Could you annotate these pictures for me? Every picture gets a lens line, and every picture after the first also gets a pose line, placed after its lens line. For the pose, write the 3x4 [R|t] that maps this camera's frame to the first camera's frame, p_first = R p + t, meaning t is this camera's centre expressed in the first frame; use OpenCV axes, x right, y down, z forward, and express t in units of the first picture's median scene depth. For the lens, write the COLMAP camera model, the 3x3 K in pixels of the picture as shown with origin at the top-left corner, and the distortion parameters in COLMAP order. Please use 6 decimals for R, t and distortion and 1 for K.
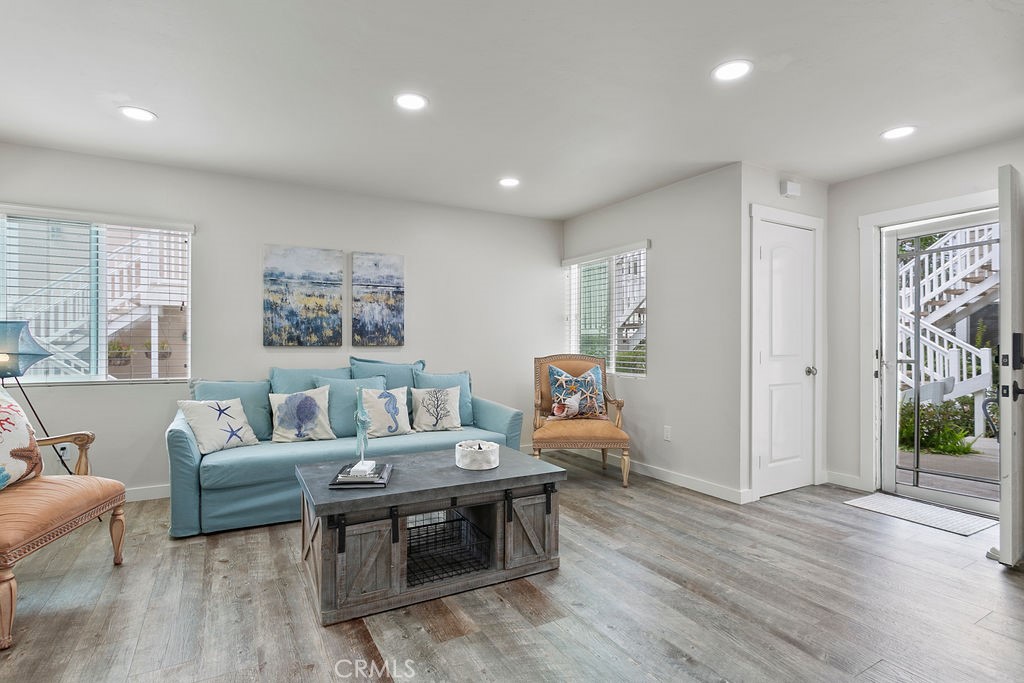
lens RADIAL K [[500.5, 0, 507.1], [0, 500.5, 343.5], [0, 0, 1]] dist [-0.019041, 0.009847]
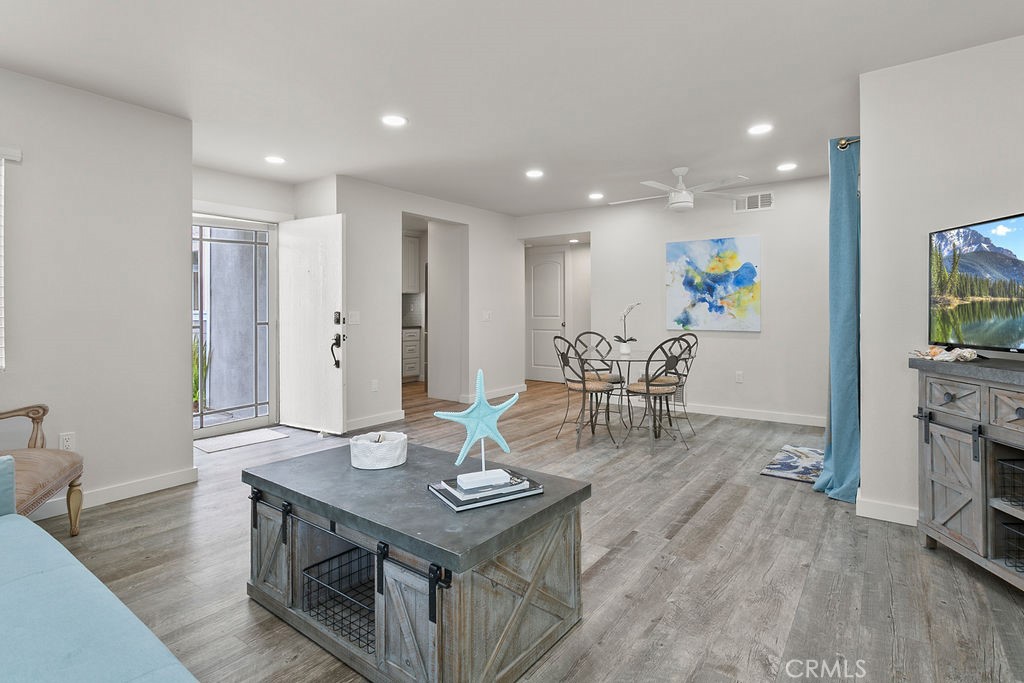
lens RADIAL K [[500.5, 0, 507.1], [0, 500.5, 343.5], [0, 0, 1]] dist [-0.019041, 0.009847]
pose [[-0.385493, -0.056365, 0.920988, -0.618442], [0.005906, 0.997961, 0.063548, 0.001371], [-0.922692, 0.029937, -0.384374, 0.795804]]
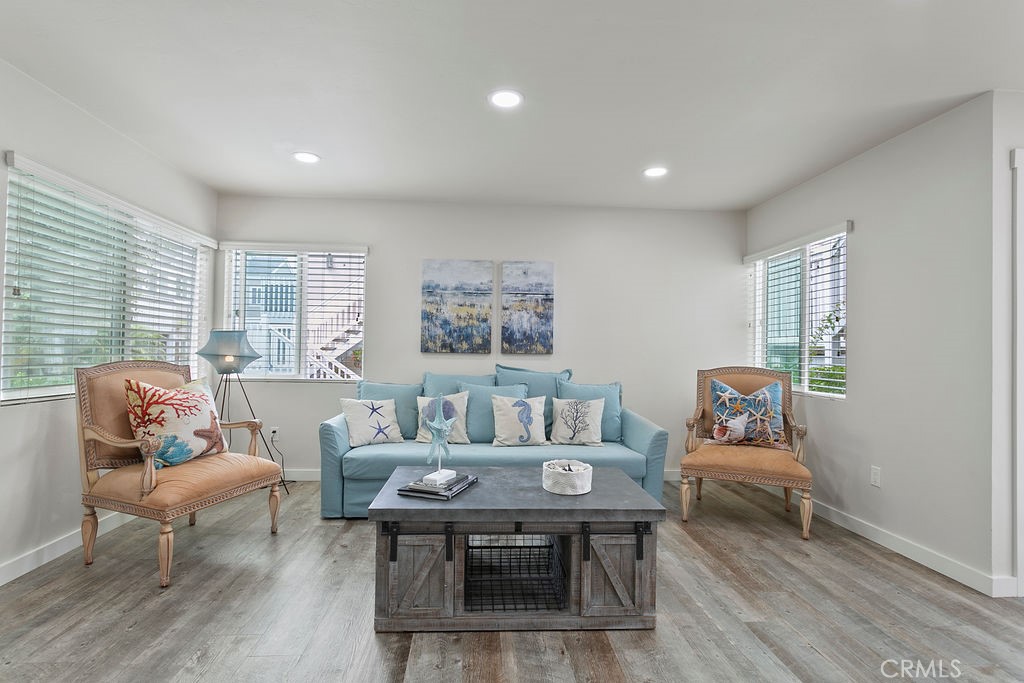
lens RADIAL K [[491.5, 0, 512.0], [0, 491.5, 341.5], [0, 0, 1]] dist [-0.016530, 0.009605]
pose [[0.902672, 0.002430, -0.430322, 0.165306], [-0.012527, 0.999709, -0.020632, 0.000838], [0.430147, 0.024014, 0.902440, 0.119487]]
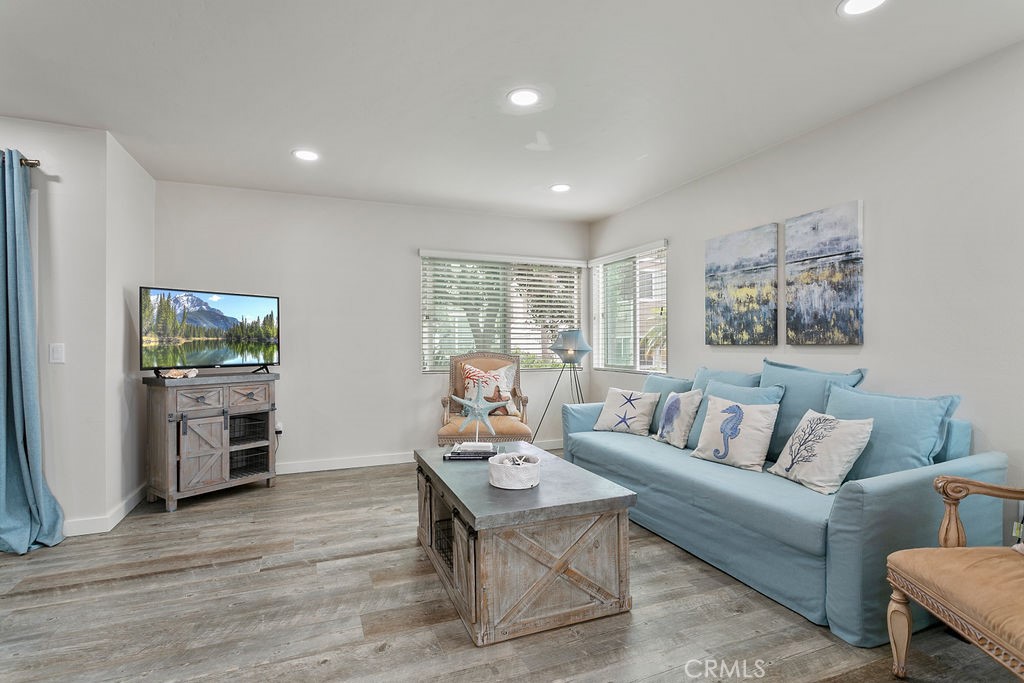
lens RADIAL K [[500.5, 0, 507.1], [0, 500.5, 343.5], [0, 0, 1]] dist [-0.019041, 0.009847]
pose [[-0.137273, -0.002913, -0.990529, 0.571211], [0.003055, 0.999990, -0.003364, 0.004471], [0.990529, -0.003488, -0.137262, 0.793892]]
